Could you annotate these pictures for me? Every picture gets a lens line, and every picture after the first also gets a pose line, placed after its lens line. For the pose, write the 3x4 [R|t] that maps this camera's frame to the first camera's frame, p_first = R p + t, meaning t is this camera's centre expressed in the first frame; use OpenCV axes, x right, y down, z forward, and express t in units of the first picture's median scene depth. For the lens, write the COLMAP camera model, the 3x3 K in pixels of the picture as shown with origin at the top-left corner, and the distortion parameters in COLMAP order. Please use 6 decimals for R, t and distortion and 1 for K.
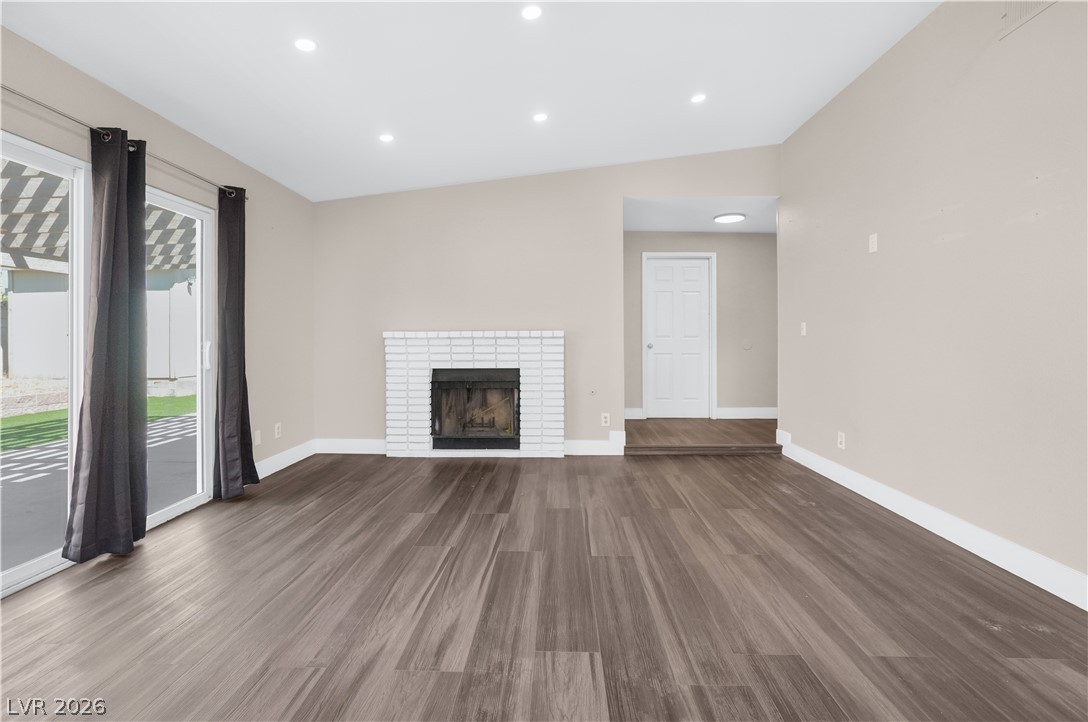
lens RADIAL K [[511.3, 0, 545.5], [0, 511.3, 337.8], [0, 0, 1]] dist [-0.051659, 0.024988]
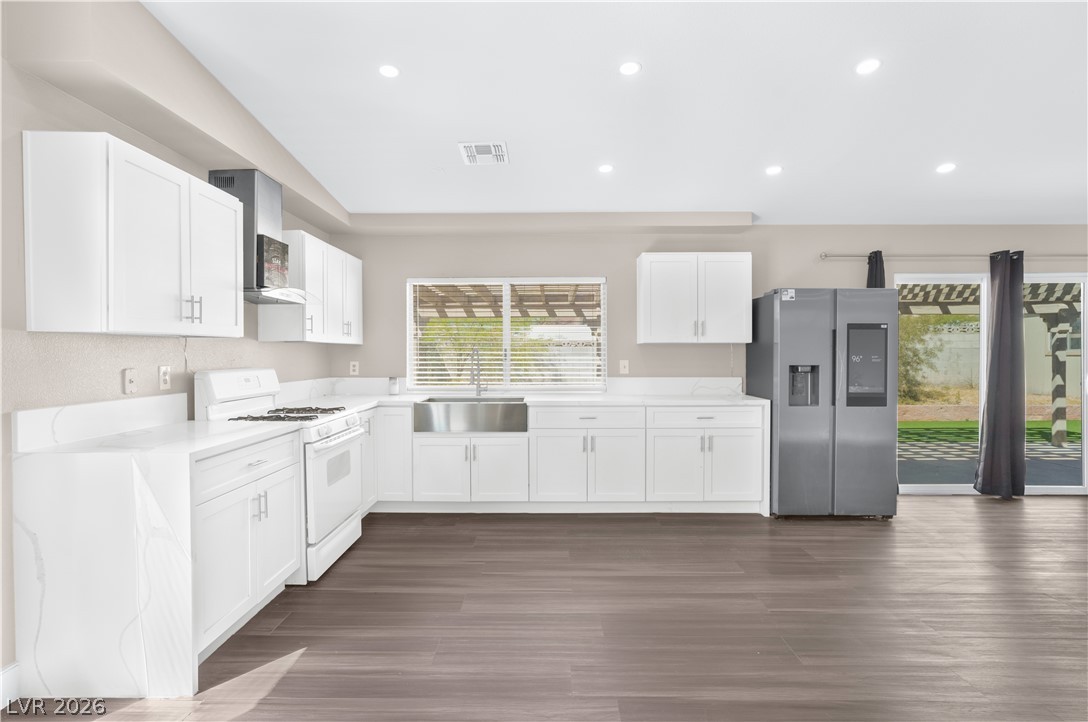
lens RADIAL K [[550.9, 0, 540.3], [0, 550.9, 360.9], [0, 0, 1]] dist [-0.038833, 0.030056]
pose [[0.022784, 0.011978, -0.999669, 0.524631], [0.006662, 0.999904, 0.012133, -0.038694], [0.999718, -0.006937, 0.022702, -0.342449]]
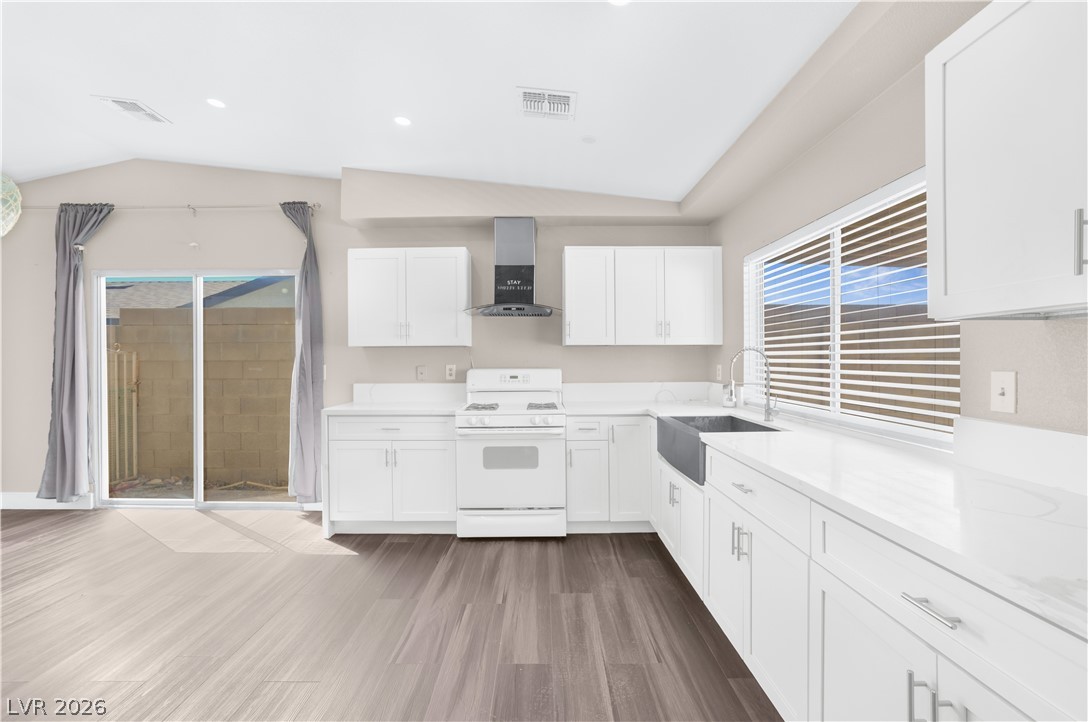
lens RADIAL K [[502.8, 0, 539.5], [0, 502.8, 359.6], [0, 0, 1]] dist [-0.049968, 0.027374]
pose [[-0.999491, 0.004497, -0.031576, -0.198538], [0.004604, 0.999984, -0.003317, -0.034389], [0.031561, -0.003460, -0.999496, 0.138834]]
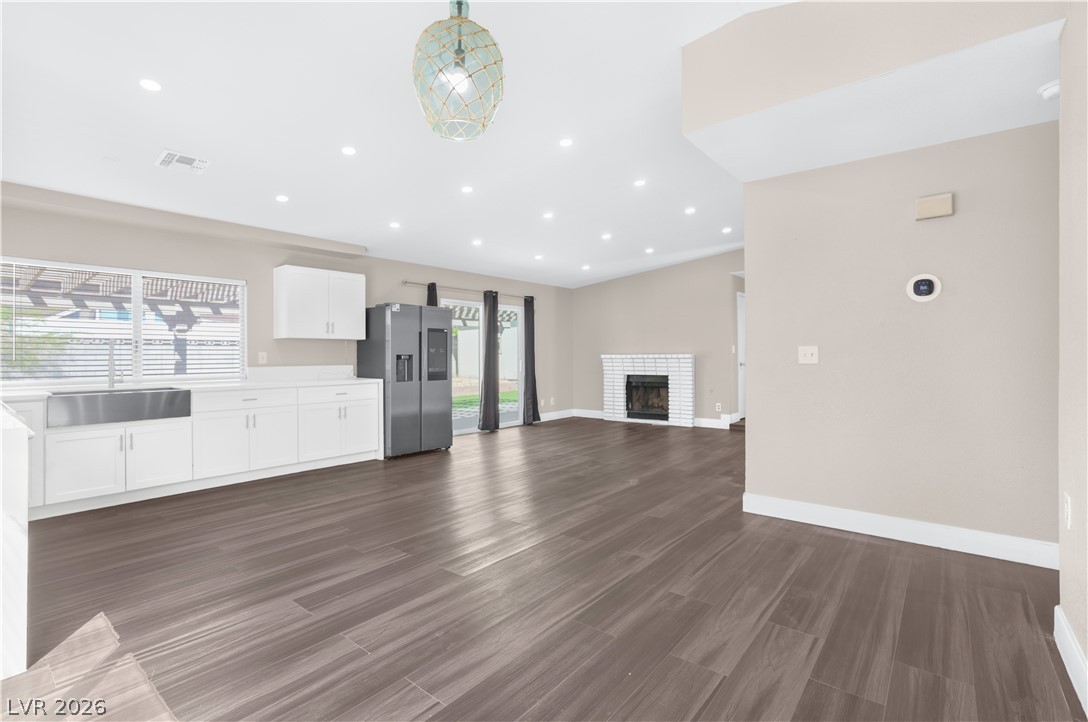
lens RADIAL K [[502.8, 0, 539.5], [0, 502.8, 359.6], [0, 0, 1]] dist [-0.049968, 0.027374]
pose [[0.795305, 0.004039, -0.606196, 0.652919], [0.005327, 0.999893, 0.013651, -0.021475], [0.606186, -0.014086, 0.795198, -0.663657]]
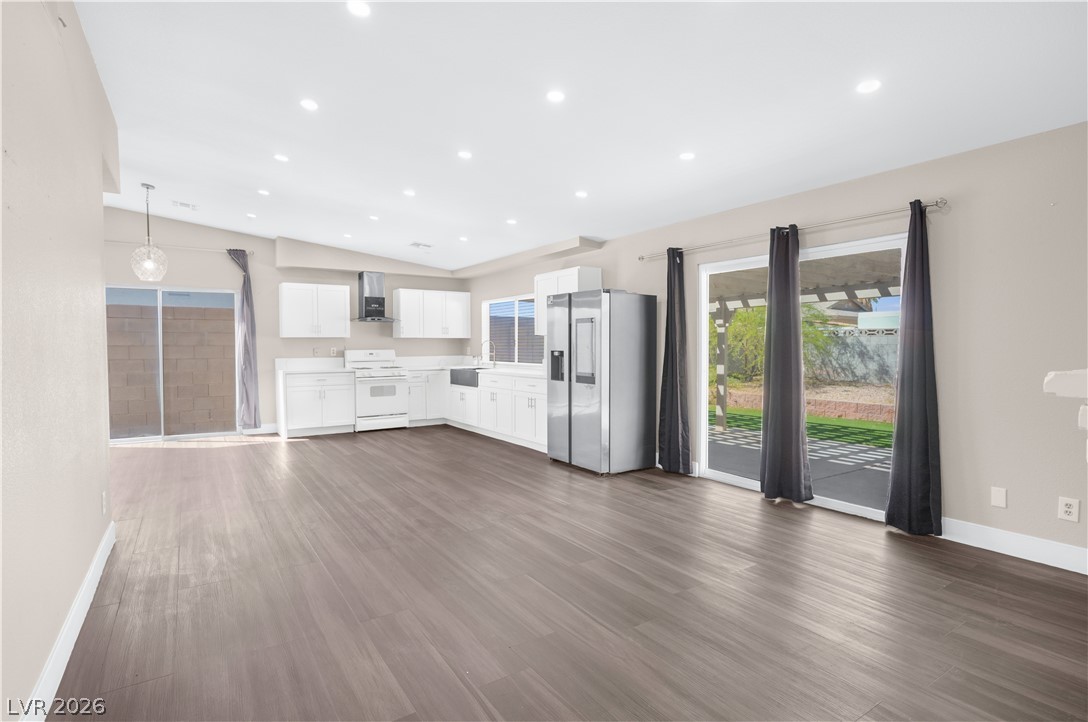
lens RADIAL K [[545.6, 0, 538.1], [0, 545.6, 358.2], [0, 0, 1]] dist [-0.043024, 0.036861]
pose [[-0.817015, 0.016156, -0.576391, 0.387467], [0.005649, 0.999784, 0.020016, -0.026130], [0.576589, 0.013097, -0.816929, 1.037540]]
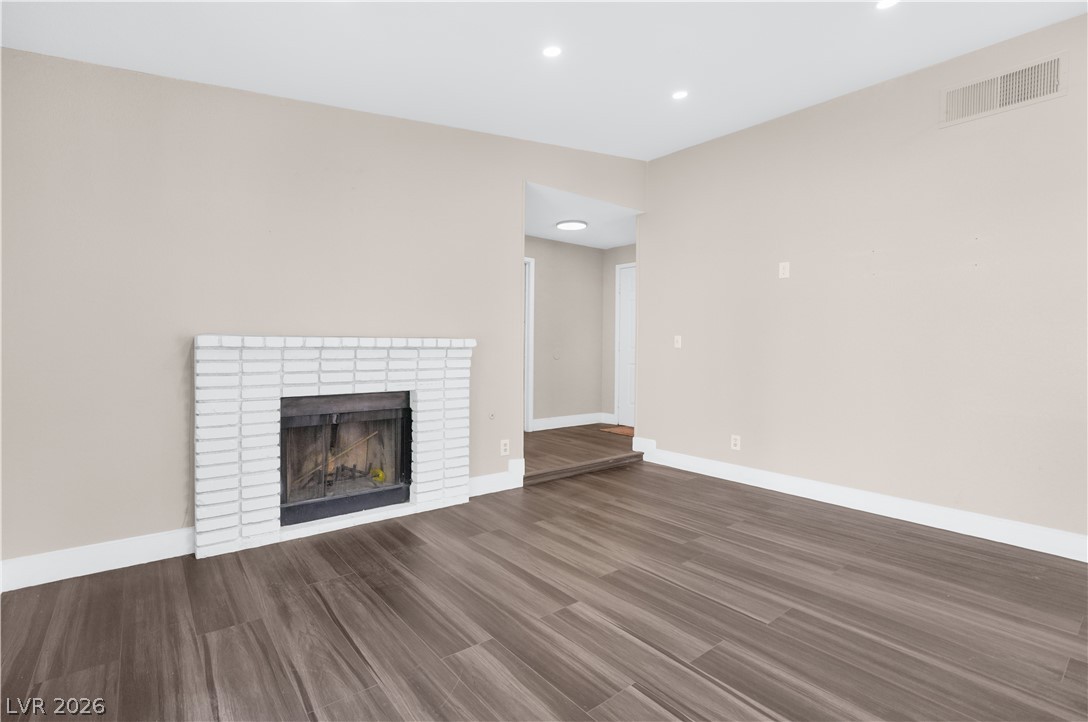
lens RADIAL K [[507.0, 0, 521.2], [0, 507.0, 357.8], [0, 0, 1]] dist [-0.020519, 0.000416]
pose [[0.773496, -0.006153, 0.633771, -0.390529], [-0.007265, 0.999801, 0.018573, -0.000780], [-0.633759, -0.018970, 0.773298, 0.354877]]
